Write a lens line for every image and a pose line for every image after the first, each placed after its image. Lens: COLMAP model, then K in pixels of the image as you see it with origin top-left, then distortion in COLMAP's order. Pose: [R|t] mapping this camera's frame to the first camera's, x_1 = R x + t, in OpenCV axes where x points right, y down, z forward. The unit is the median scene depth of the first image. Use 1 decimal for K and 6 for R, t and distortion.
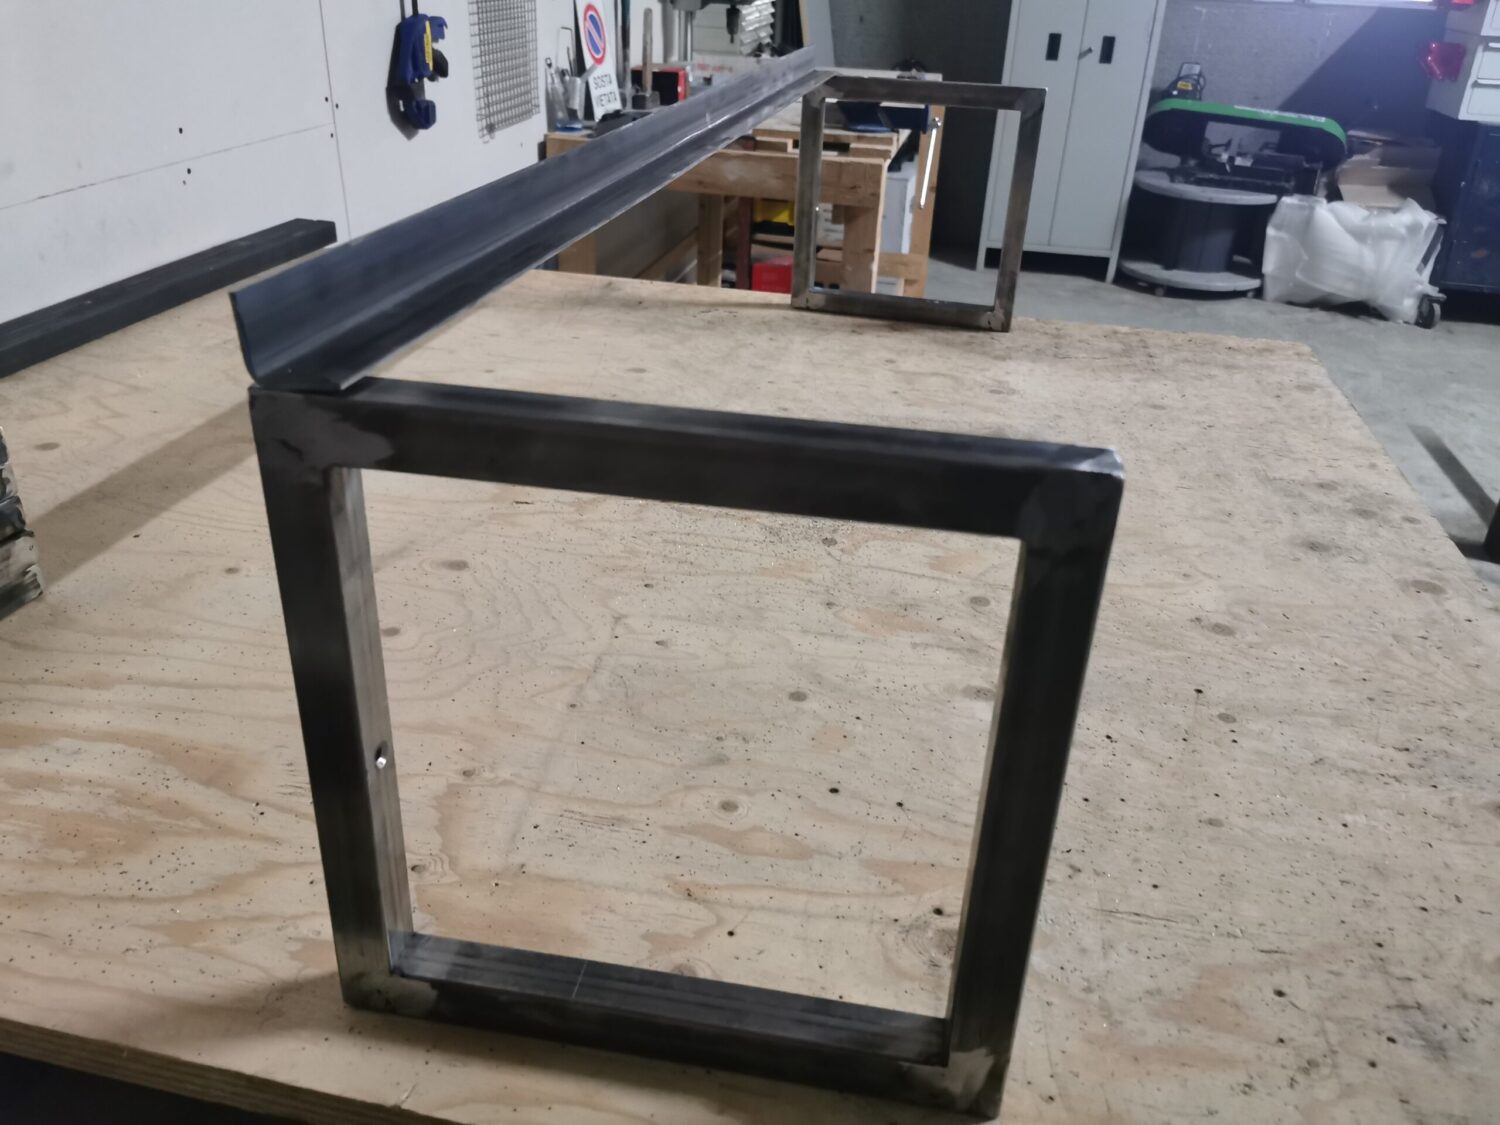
lens RADIAL K [[1169.0, 0, 754.4], [0, 1169.0, 554.5], [0, 0, 1]] dist [0.046133, -0.053652]
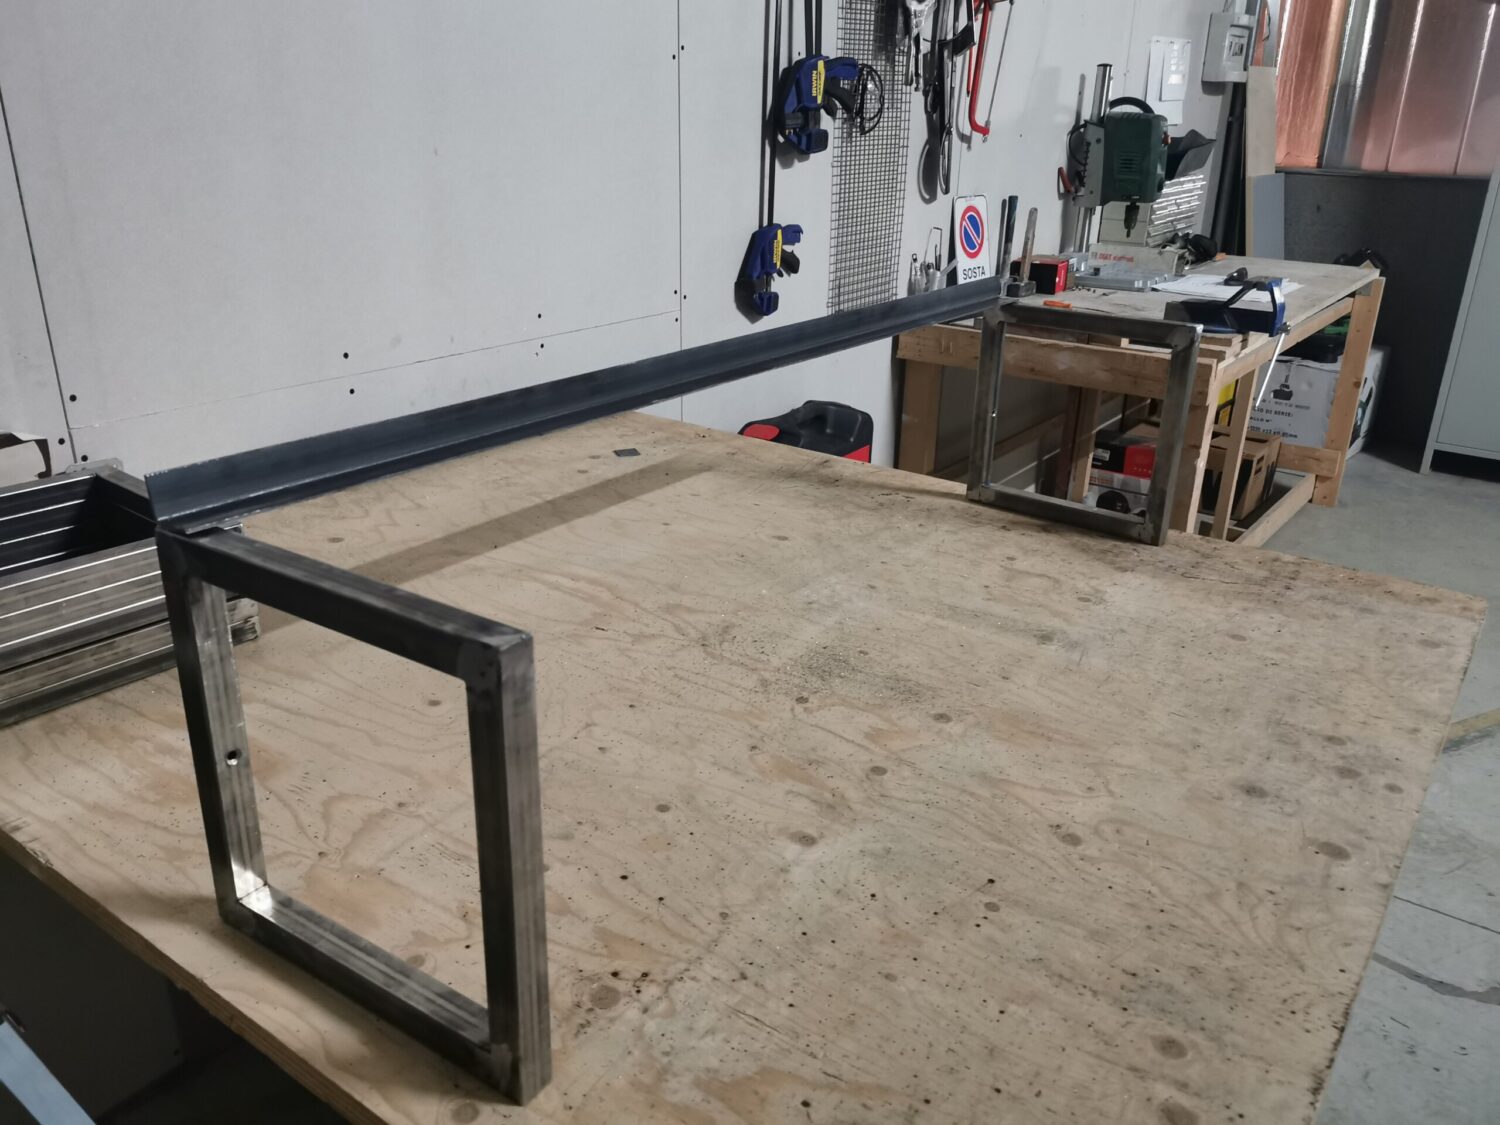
lens RADIAL K [[1169.0, 0, 748.9], [0, 1169.0, 572.2], [0, 0, 1]] dist [0.046133, -0.053652]
pose [[0.913156, 0.135781, -0.384330, 0.304589], [-0.177077, 0.981411, -0.074003, -0.027577], [0.367138, 0.135633, 0.920225, -0.088834]]
